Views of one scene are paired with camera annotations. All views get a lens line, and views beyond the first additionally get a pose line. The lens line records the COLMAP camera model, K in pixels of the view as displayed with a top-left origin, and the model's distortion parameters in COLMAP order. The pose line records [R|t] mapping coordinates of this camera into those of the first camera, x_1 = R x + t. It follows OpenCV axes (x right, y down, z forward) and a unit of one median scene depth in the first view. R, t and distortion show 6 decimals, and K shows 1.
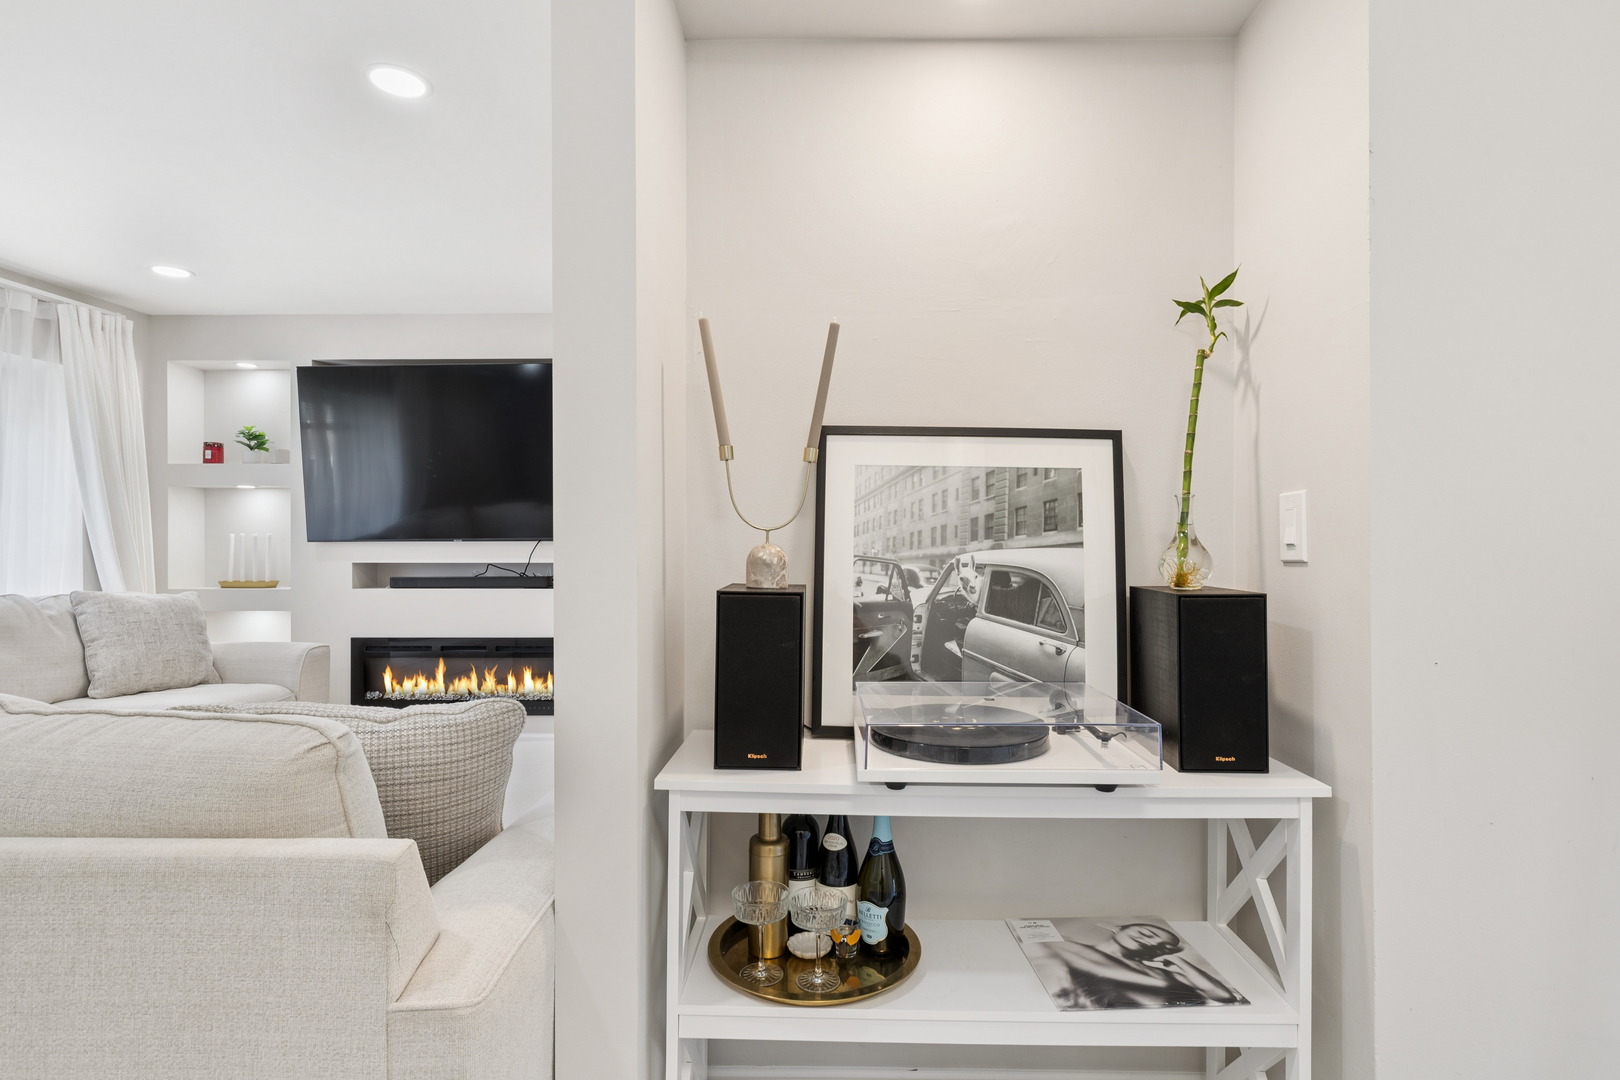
lens RADIAL K [[800.0, 0, 851.0], [0, 800.0, 541.0], [0, 0, 1]] dist [0.000290, -0.008764]
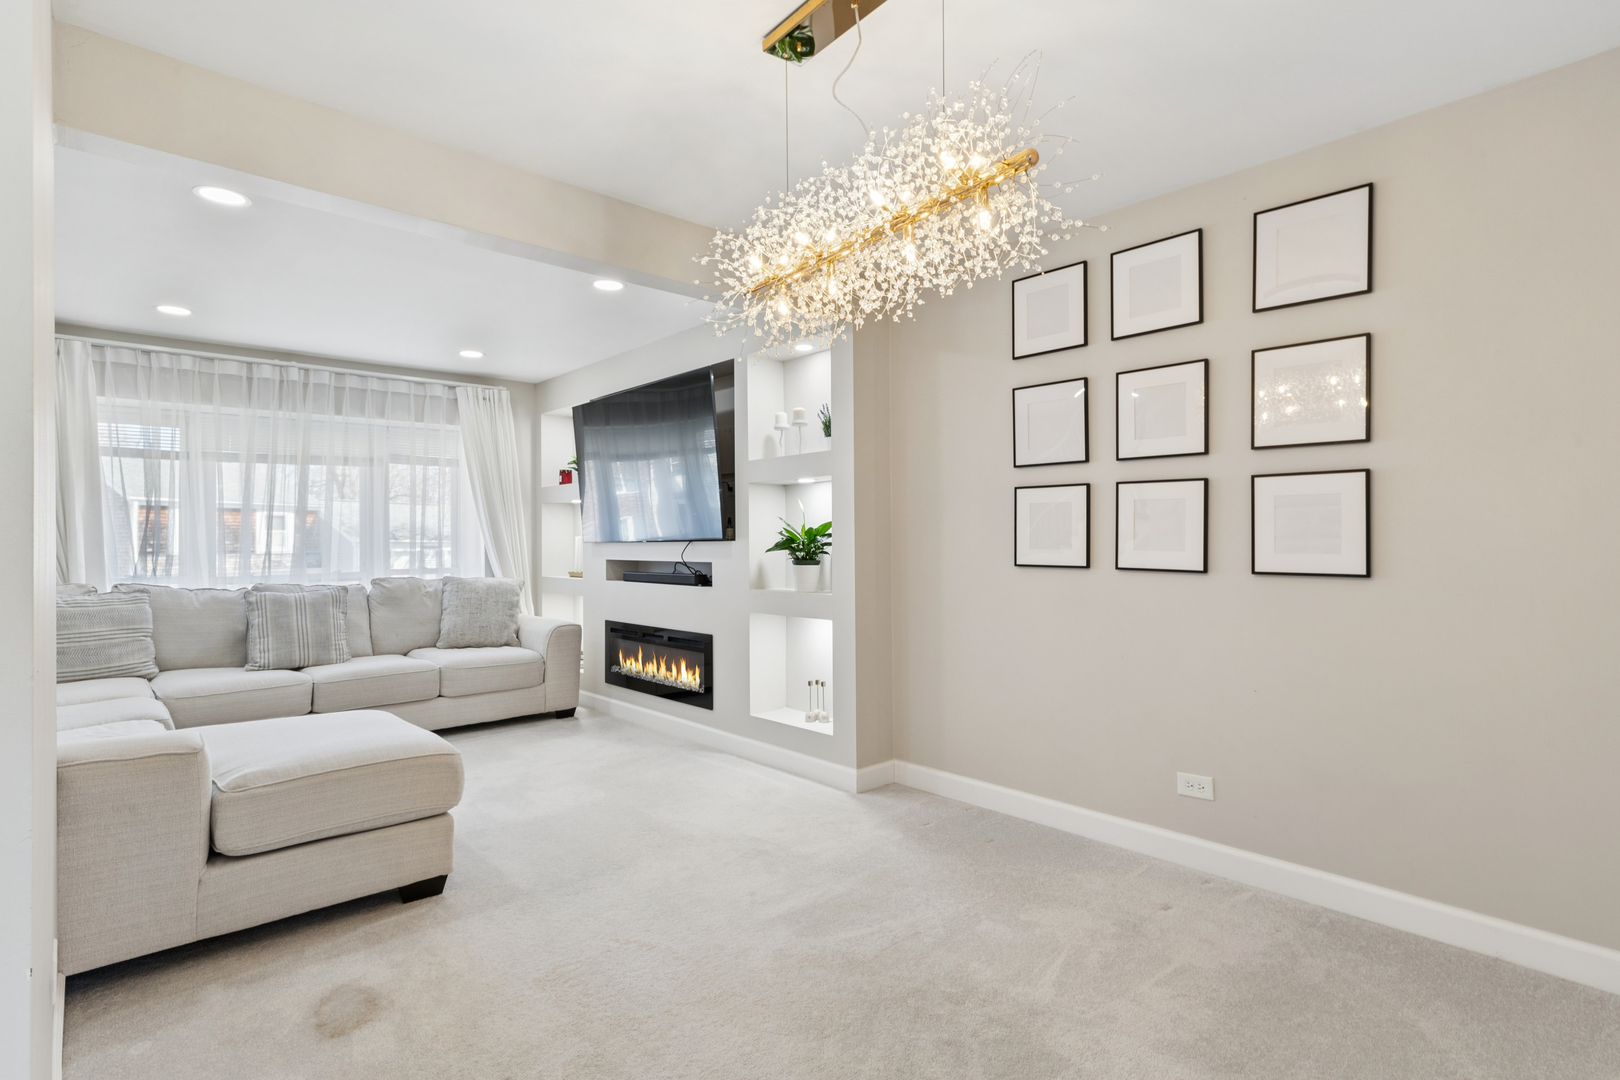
lens RADIAL K [[801.3, 0, 816.8], [0, 801.3, 533.5], [0, 0, 1]] dist [0.000364, 0.000144]
pose [[0.667217, -0.009442, -0.744804, 0.522169], [0.006511, 0.999955, -0.006844, -0.002350], [0.744835, -0.000284, 0.667248, 0.415965]]
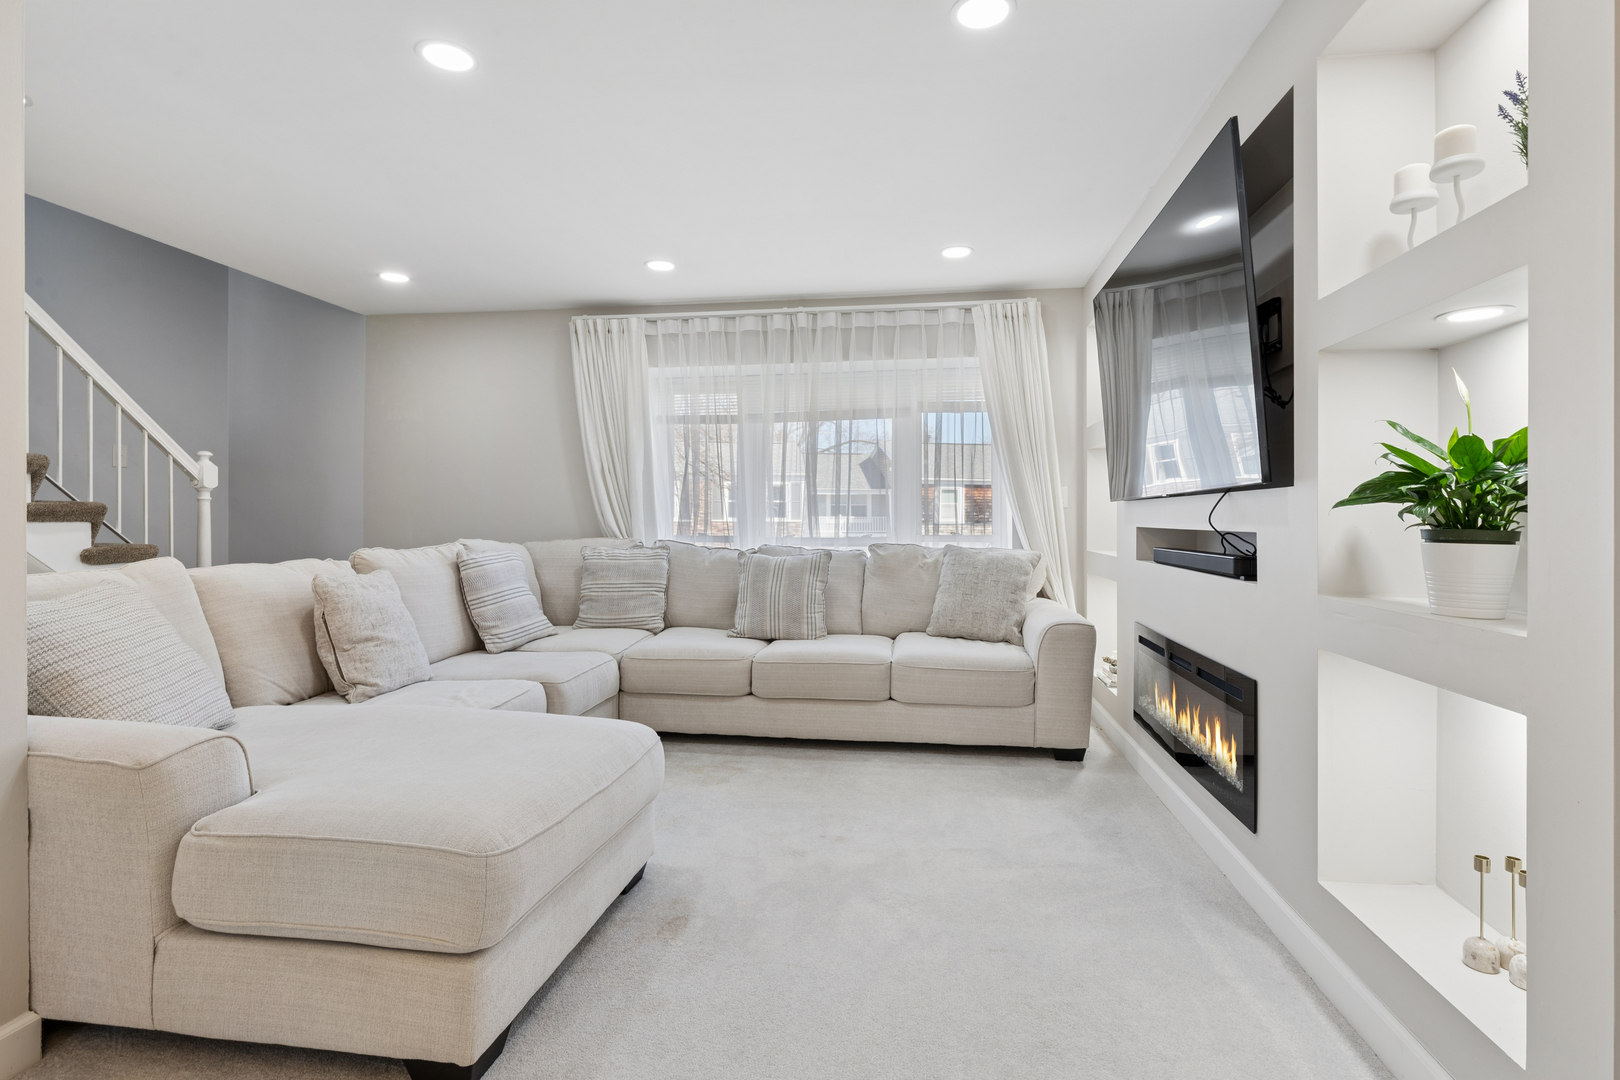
lens RADIAL K [[786.0, 0, 812.8], [0, 786.0, 519.4], [0, 0, 1]] dist [-0.002616, -0.000198]
pose [[-0.151494, 0.004009, -0.988450, 0.192345], [0.000420, 0.999992, 0.003992, 0.016580], [0.988458, 0.000190, -0.151494, 0.804026]]
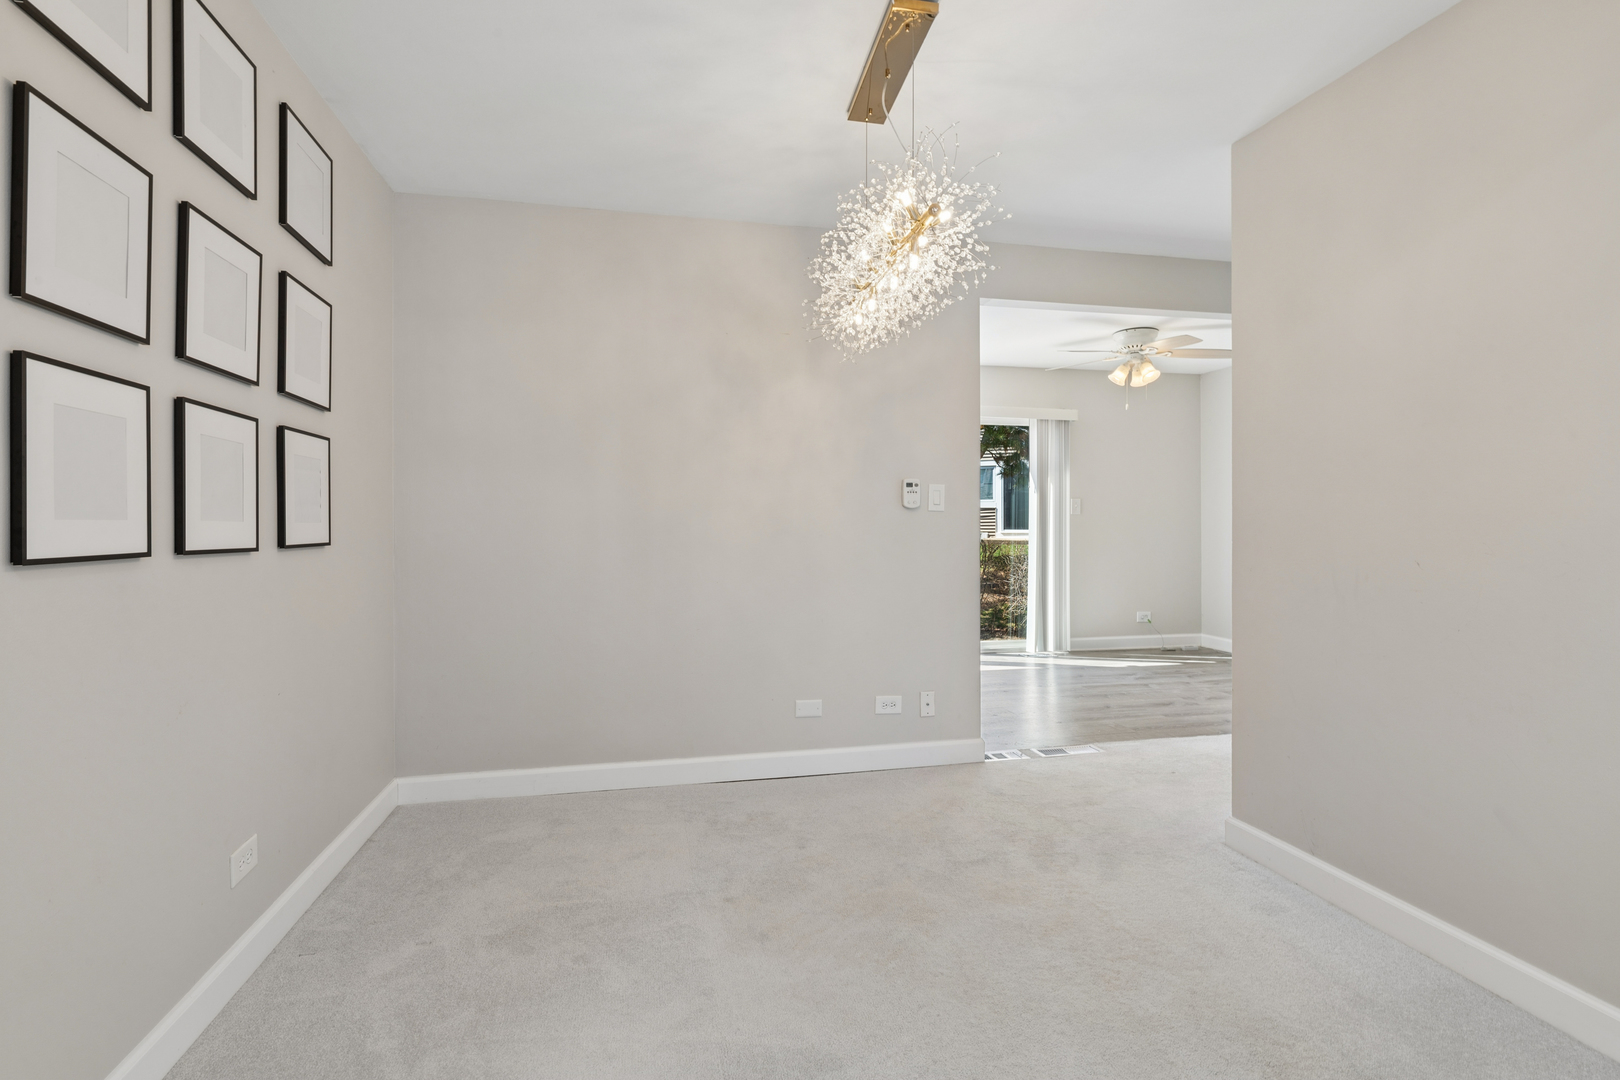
lens RADIAL K [[786.0, 0, 812.8], [0, 786.0, 519.4], [0, 0, 1]] dist [-0.002616, -0.000198]
pose [[-0.202691, -0.001083, 0.979242, -0.246334], [-0.001430, 0.999999, 0.000810, 0.007819], [-0.979242, -0.001236, -0.202692, 0.850865]]
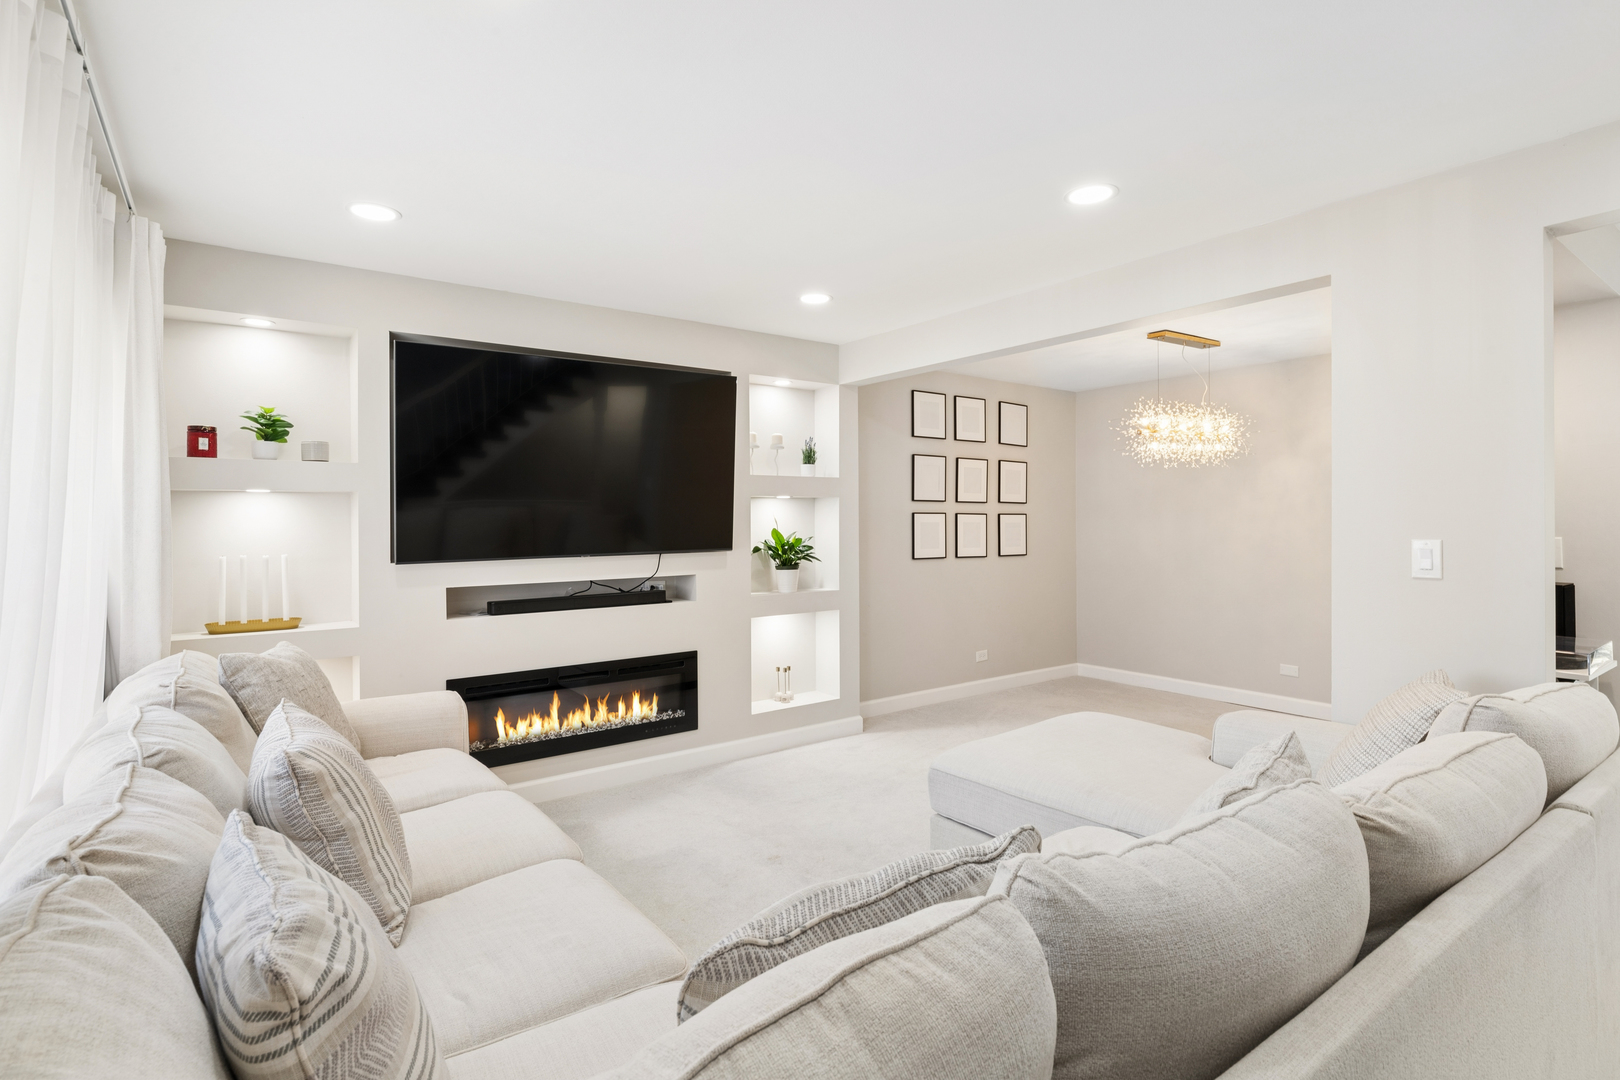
lens RADIAL K [[786.0, 0, 812.8], [0, 786.0, 519.4], [0, 0, 1]] dist [-0.002616, -0.000198]
pose [[0.811642, -0.004615, 0.584137, -0.788639], [0.004790, 0.999988, 0.001245, -0.041917], [-0.584135, 0.001787, 0.811654, 0.136293]]
